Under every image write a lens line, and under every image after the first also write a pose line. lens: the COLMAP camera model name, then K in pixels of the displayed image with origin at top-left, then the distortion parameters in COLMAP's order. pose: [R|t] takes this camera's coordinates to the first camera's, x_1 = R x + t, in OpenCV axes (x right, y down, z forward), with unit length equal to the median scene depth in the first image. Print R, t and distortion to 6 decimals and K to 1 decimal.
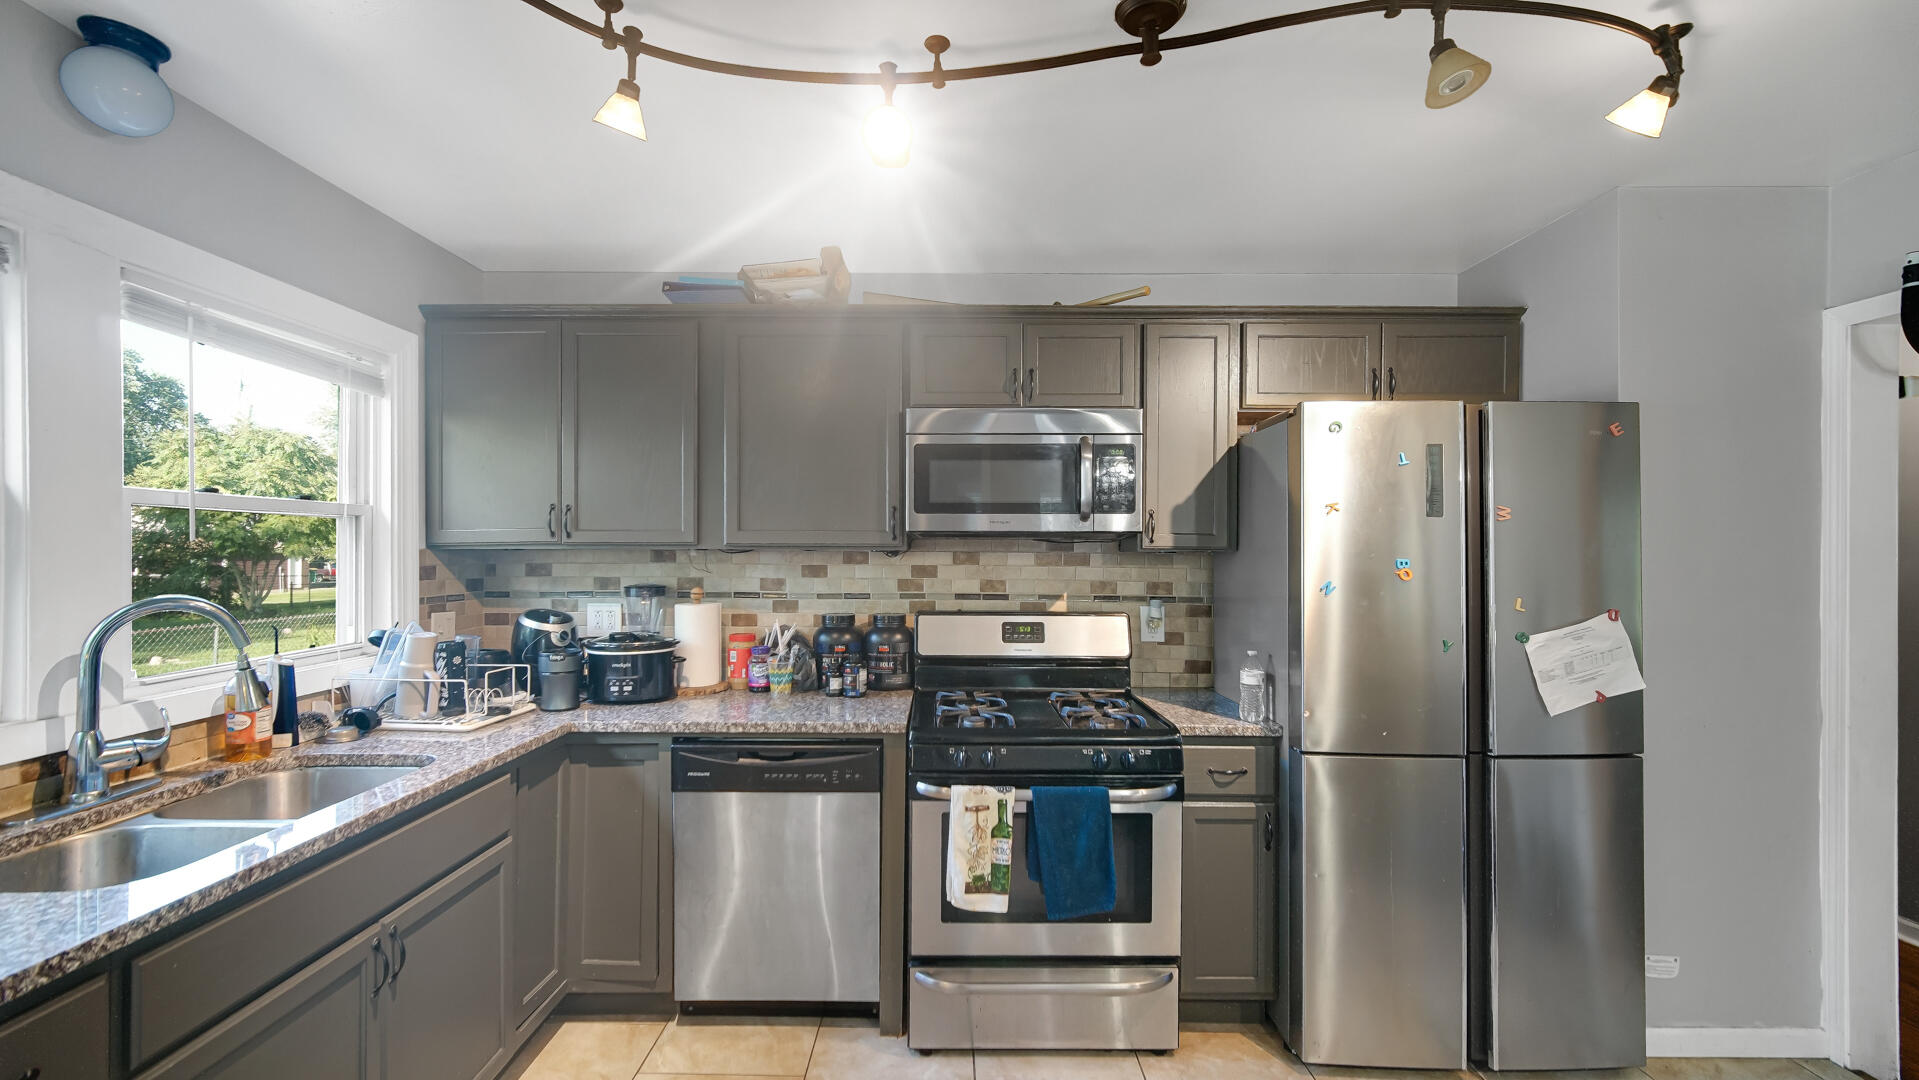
lens RADIAL K [[778.0, 0, 960.9], [0, 778.0, 529.4], [0, 0, 1]] dist [-0.001700, -0.000926]
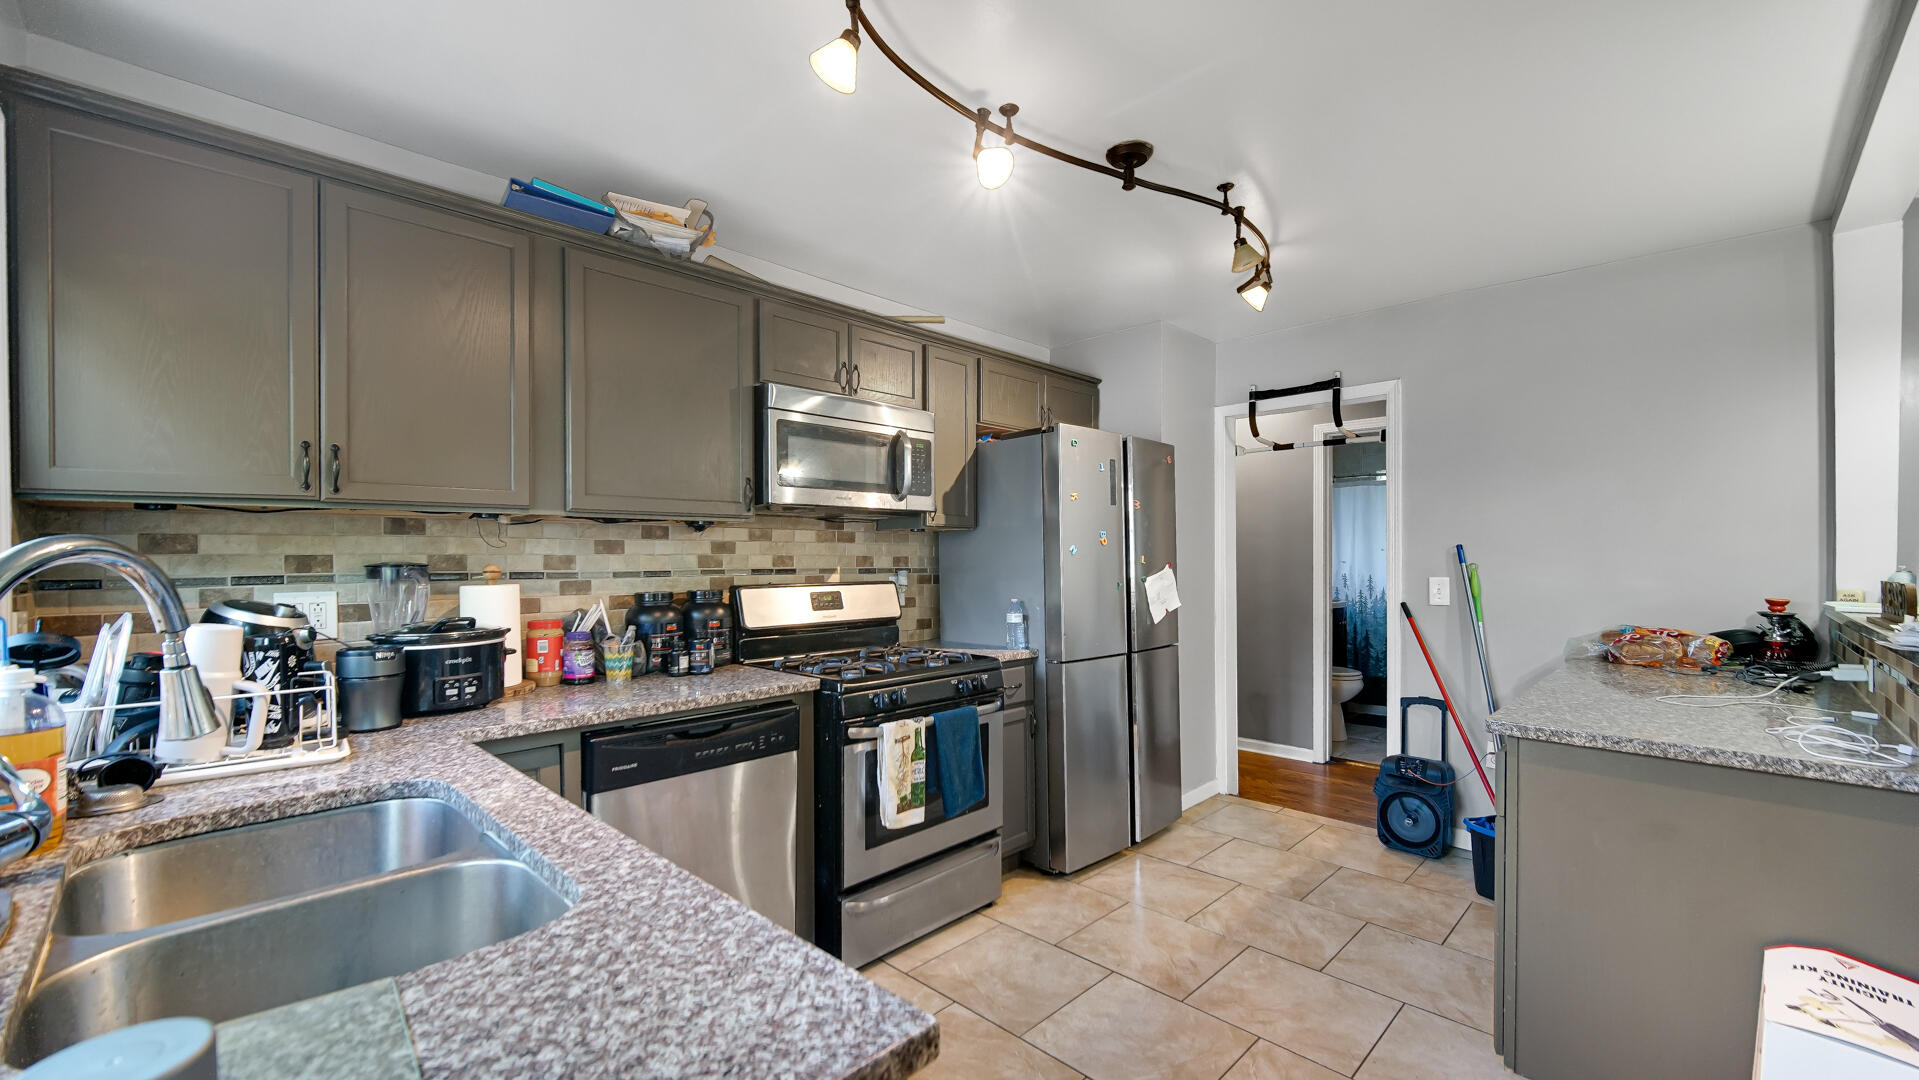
lens RADIAL K [[770.5, 0, 959.5], [0, 770.5, 540.0], [0, 0, 1]] dist [-0.001339, -0.000087]
pose [[0.693922, 0.008835, 0.719996, -0.627934], [-0.005822, 0.999961, -0.006659, 0.056799], [-0.720026, 0.000429, 0.693947, 0.115982]]
